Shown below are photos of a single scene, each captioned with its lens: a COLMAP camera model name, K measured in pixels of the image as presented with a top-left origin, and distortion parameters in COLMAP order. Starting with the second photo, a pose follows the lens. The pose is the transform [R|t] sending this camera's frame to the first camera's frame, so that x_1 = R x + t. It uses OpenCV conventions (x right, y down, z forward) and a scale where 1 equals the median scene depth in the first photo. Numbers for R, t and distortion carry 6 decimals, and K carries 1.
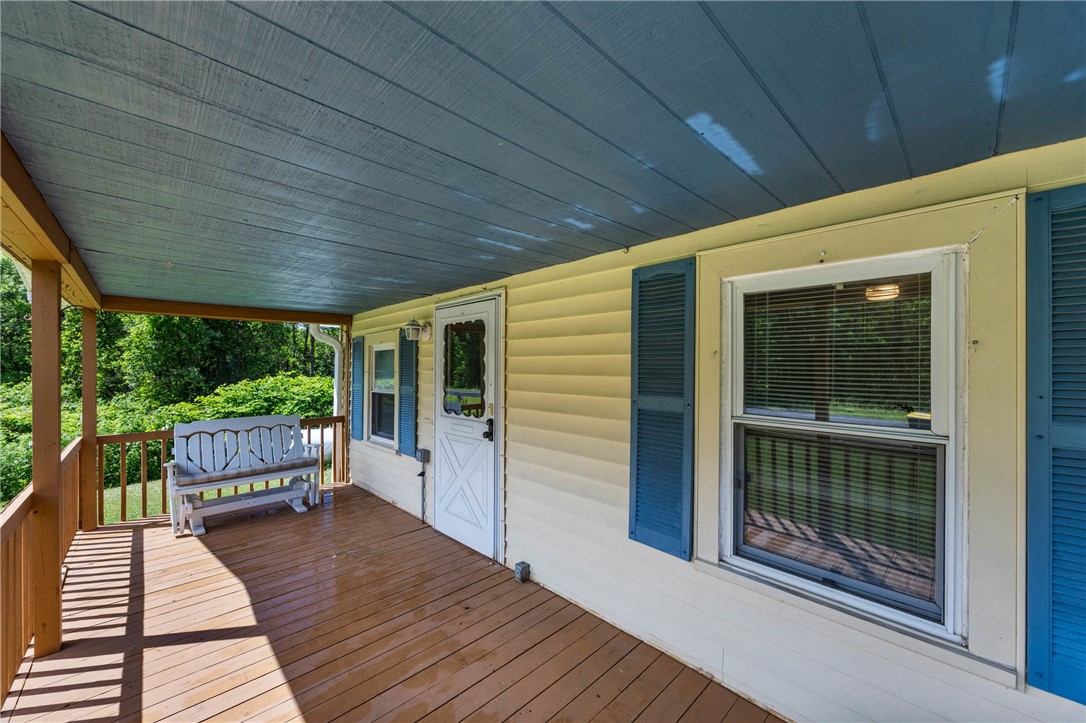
lens RADIAL K [[410.9, 0, 543.0], [0, 410.9, 361.5], [0, 0, 1]] dist [-0.001709, -0.000282]
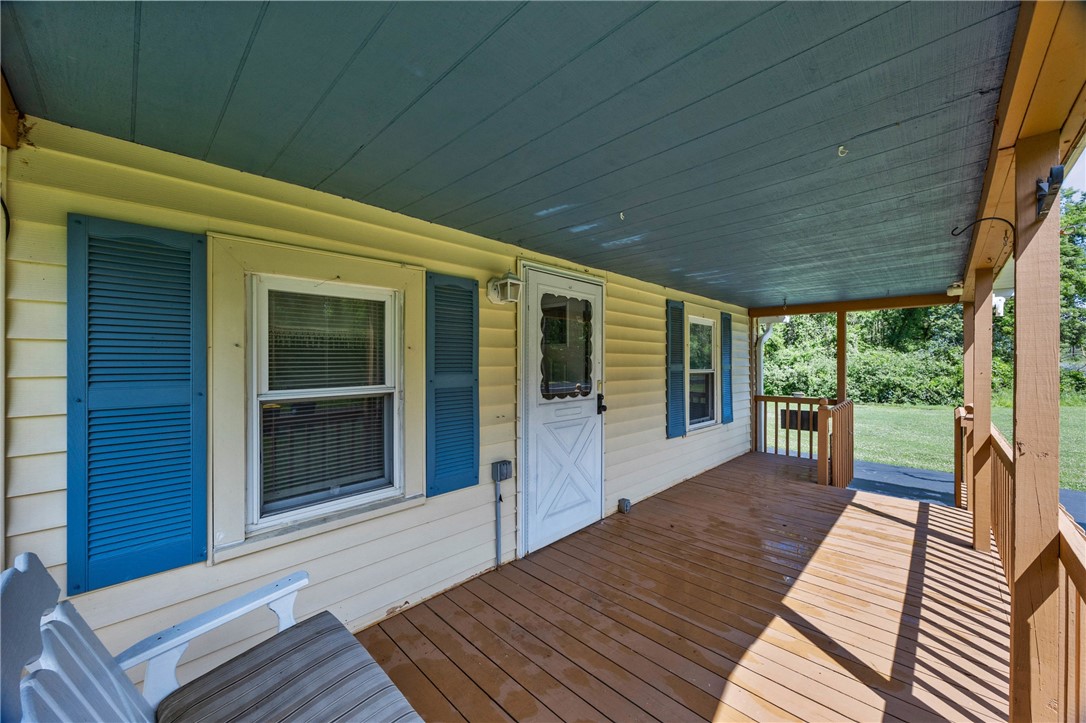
lens RADIAL K [[410.9, 0, 543.0], [0, 410.9, 361.5], [0, 0, 1]] dist [-0.001709, -0.000282]
pose [[-0.030307, 0.003325, 0.999535, -1.191394], [-0.008374, 0.999959, -0.003580, 0.056494], [-0.999506, -0.008478, -0.030278, 1.155777]]
